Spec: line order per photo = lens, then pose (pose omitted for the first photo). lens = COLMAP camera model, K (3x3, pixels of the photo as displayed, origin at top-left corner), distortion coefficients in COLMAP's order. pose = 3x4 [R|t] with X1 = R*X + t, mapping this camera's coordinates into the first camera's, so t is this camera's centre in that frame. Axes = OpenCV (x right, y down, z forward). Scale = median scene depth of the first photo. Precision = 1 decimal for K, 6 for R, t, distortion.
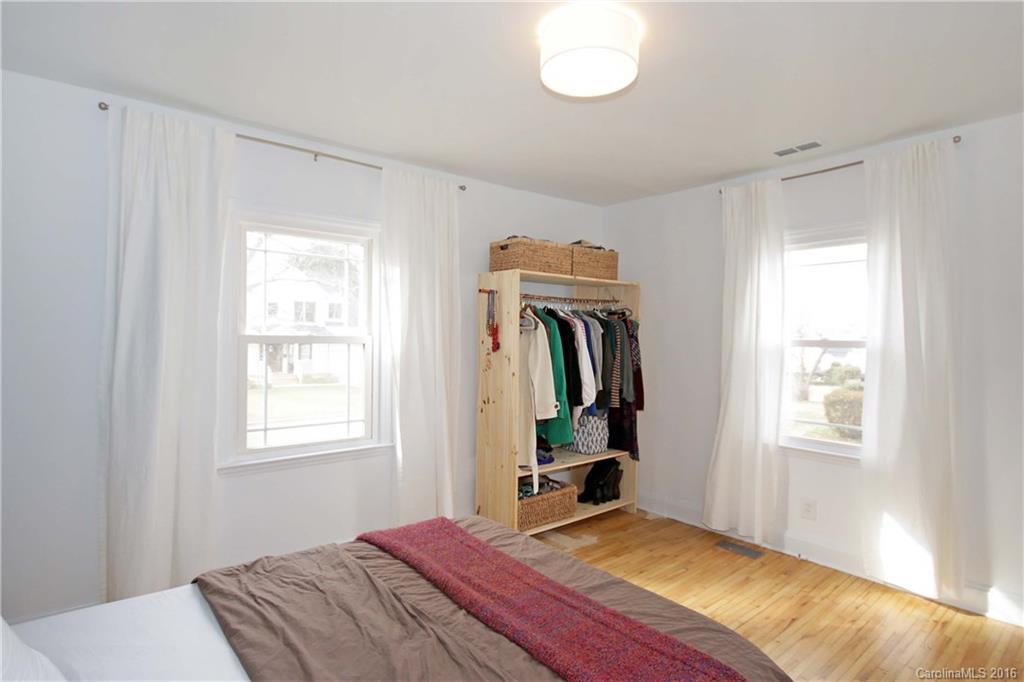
lens RADIAL K [[514.8, 0, 514.7], [0, 514.8, 345.3], [0, 0, 1]] dist [-0.000080, 0.000108]
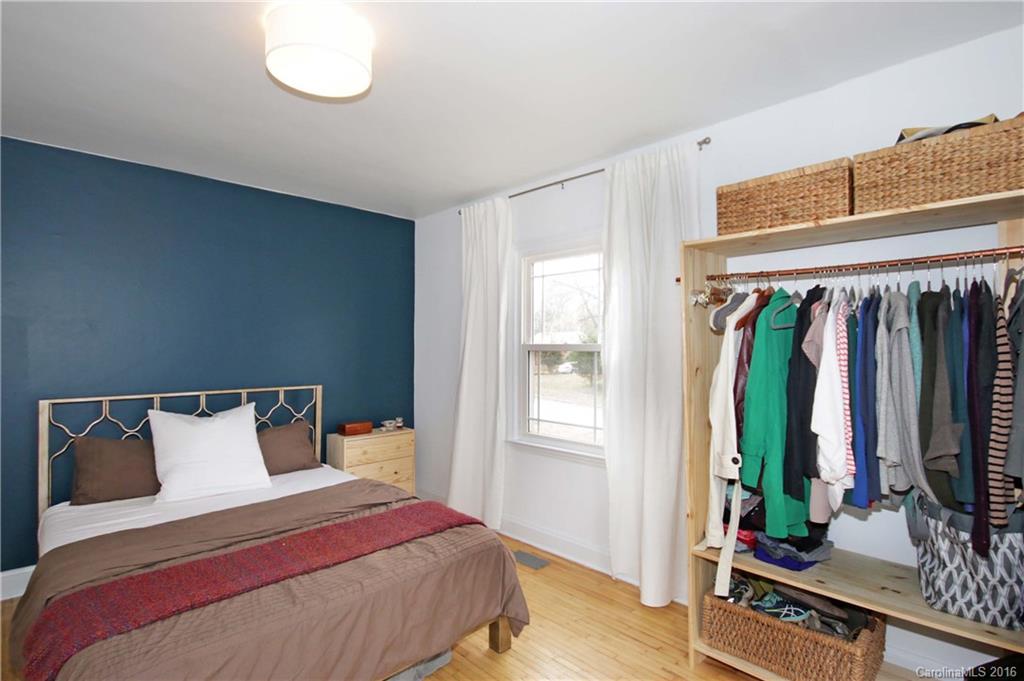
lens RADIAL K [[514.8, 0, 514.7], [0, 514.8, 344.8], [0, 0, 1]] dist [-0.000080, 0.000108]
pose [[0.094978, -0.015029, -0.995366, 0.677939], [-0.018918, 0.999678, -0.016899, 0.003732], [0.995300, 0.020436, 0.094663, 0.746889]]
